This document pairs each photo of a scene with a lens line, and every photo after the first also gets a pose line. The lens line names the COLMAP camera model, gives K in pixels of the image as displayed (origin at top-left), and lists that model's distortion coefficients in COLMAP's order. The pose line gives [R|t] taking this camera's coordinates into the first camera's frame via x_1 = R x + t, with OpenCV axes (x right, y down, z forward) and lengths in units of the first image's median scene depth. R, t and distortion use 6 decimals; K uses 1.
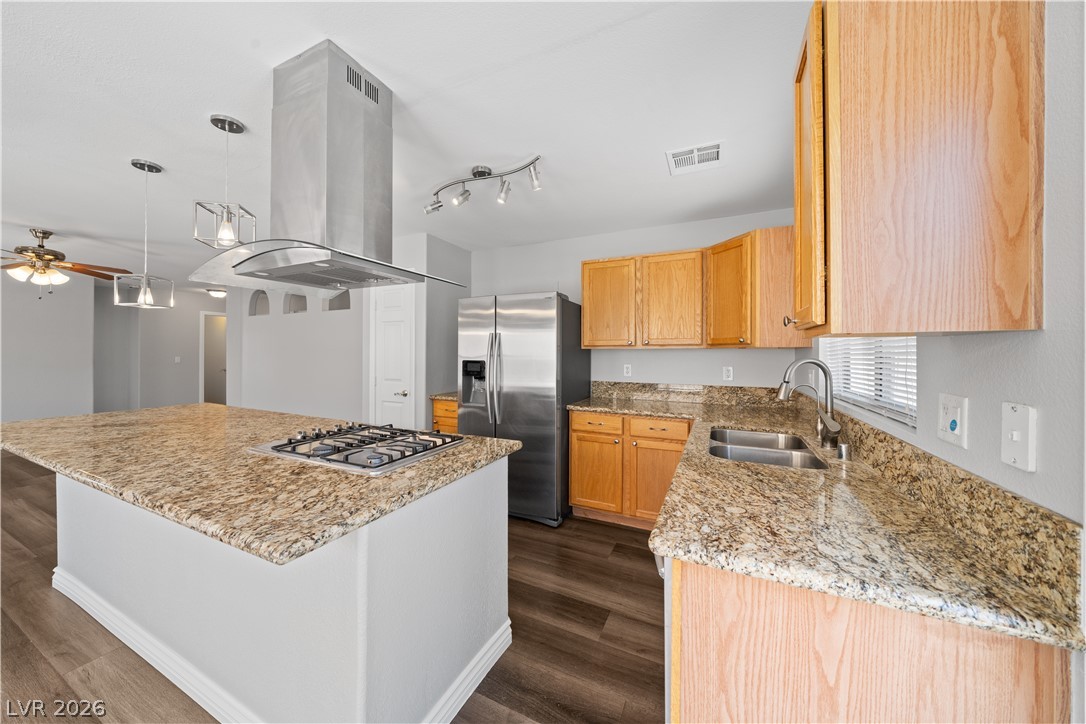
lens RADIAL K [[375.2, 0, 539.3], [0, 375.2, 350.2], [0, 0, 1]] dist [-0.001160, -0.000141]
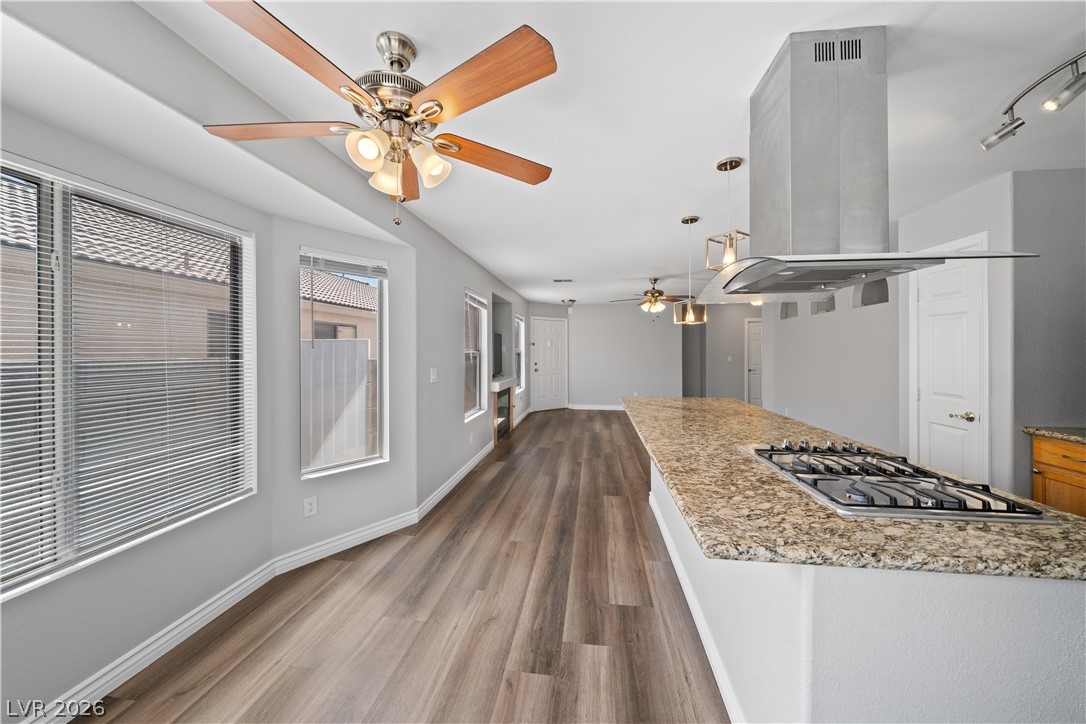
lens RADIAL K [[377.6, 0, 542.2], [0, 377.6, 347.9], [0, 0, 1]] dist [-0.005277, 0.000189]
pose [[0.311383, -0.010562, -0.950226, 0.130626], [0.007941, 0.999932, -0.008512, -0.029142], [0.950251, -0.004895, 0.311446, 0.093515]]
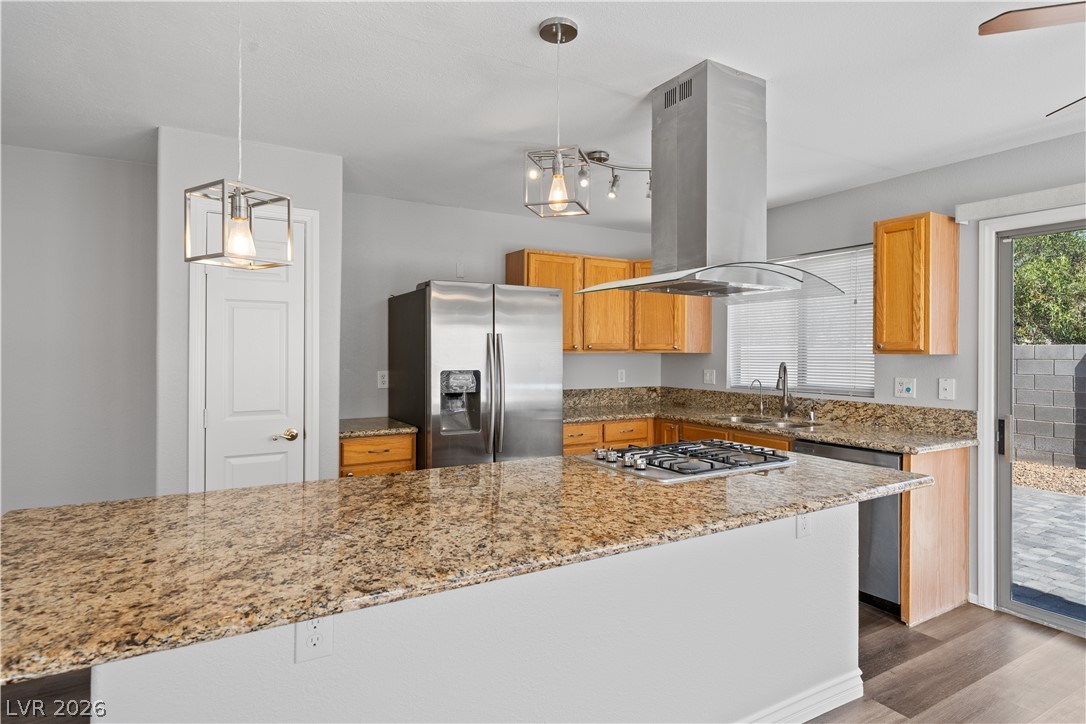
lens RADIAL K [[591.1, 0, 541.0], [0, 591.1, 349.6], [0, 0, 1]] dist [0.000628, -0.000396]
pose [[0.551165, 0.001234, 0.834396, -2.207909], [-0.008385, 0.999957, 0.004060, -0.039569], [-0.834354, -0.009234, 0.551151, 0.544084]]
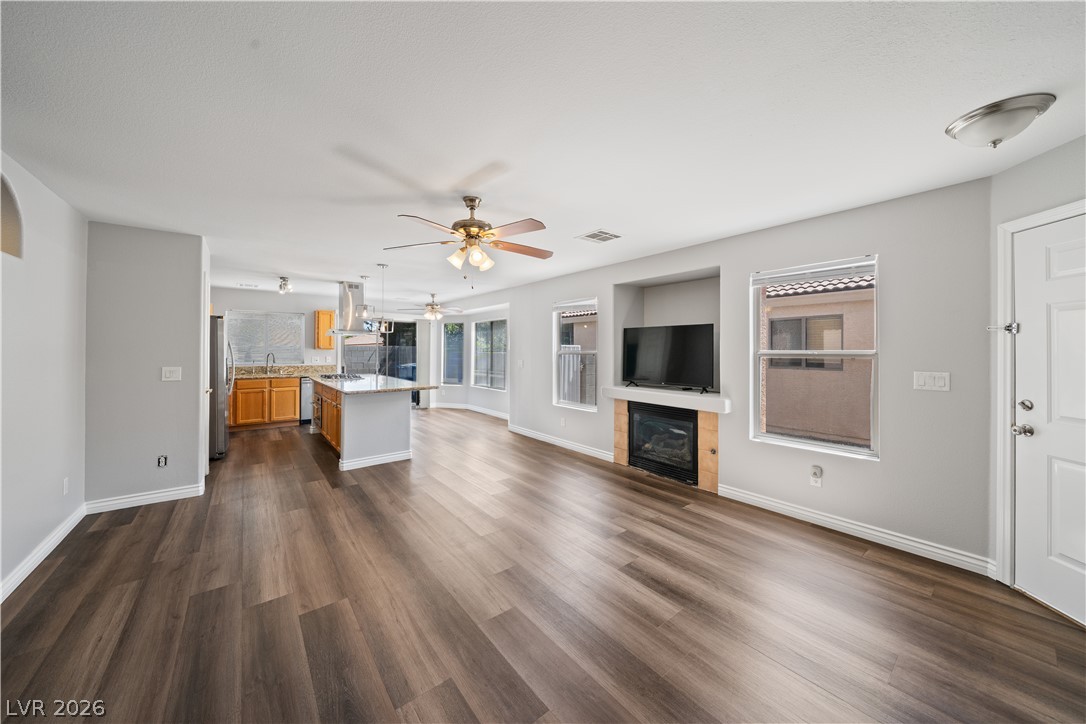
lens RADIAL K [[377.6, 0, 542.2], [0, 377.6, 347.9], [0, 0, 1]] dist [-0.005277, 0.000189]
pose [[-0.900743, -0.005088, 0.434323, -4.353911], [-0.011414, 0.999863, -0.011959, -0.020379], [-0.434202, -0.015730, -0.900678, 3.946005]]
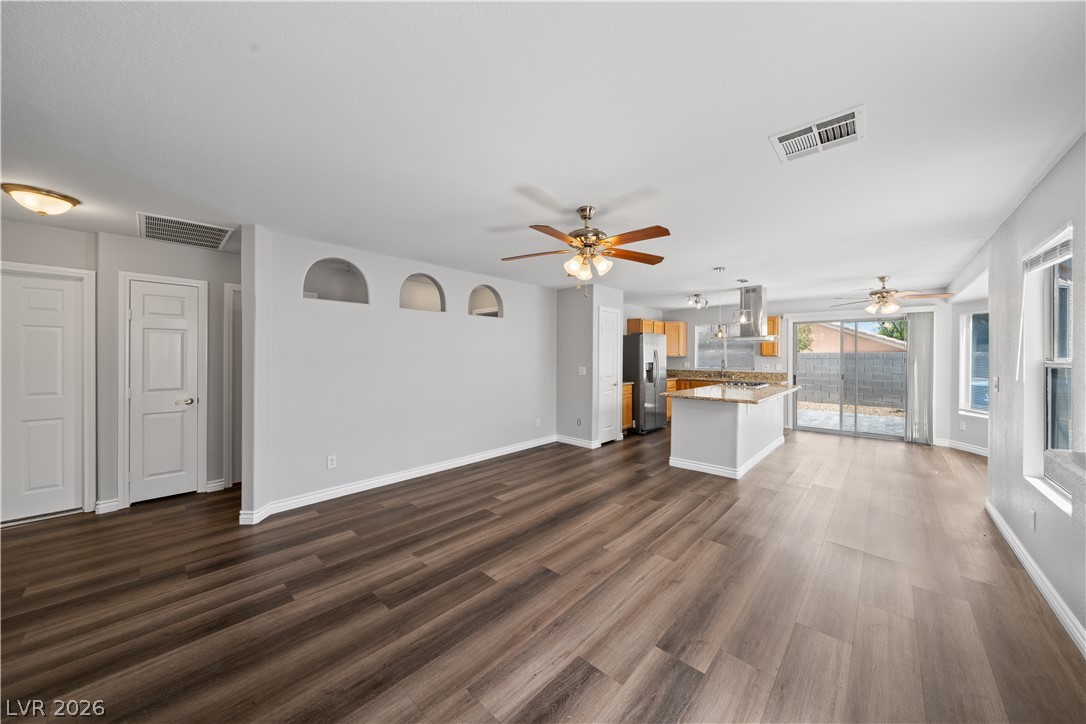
lens RADIAL K [[371.5, 0, 539.1], [0, 371.5, 358.0], [0, 0, 1]] dist [-0.006076, 0.000048]
pose [[0.297334, -0.009149, 0.954730, -5.097132], [-0.007693, 0.999899, 0.011977, -0.042970], [-0.954743, -0.010906, 0.297234, 2.090336]]
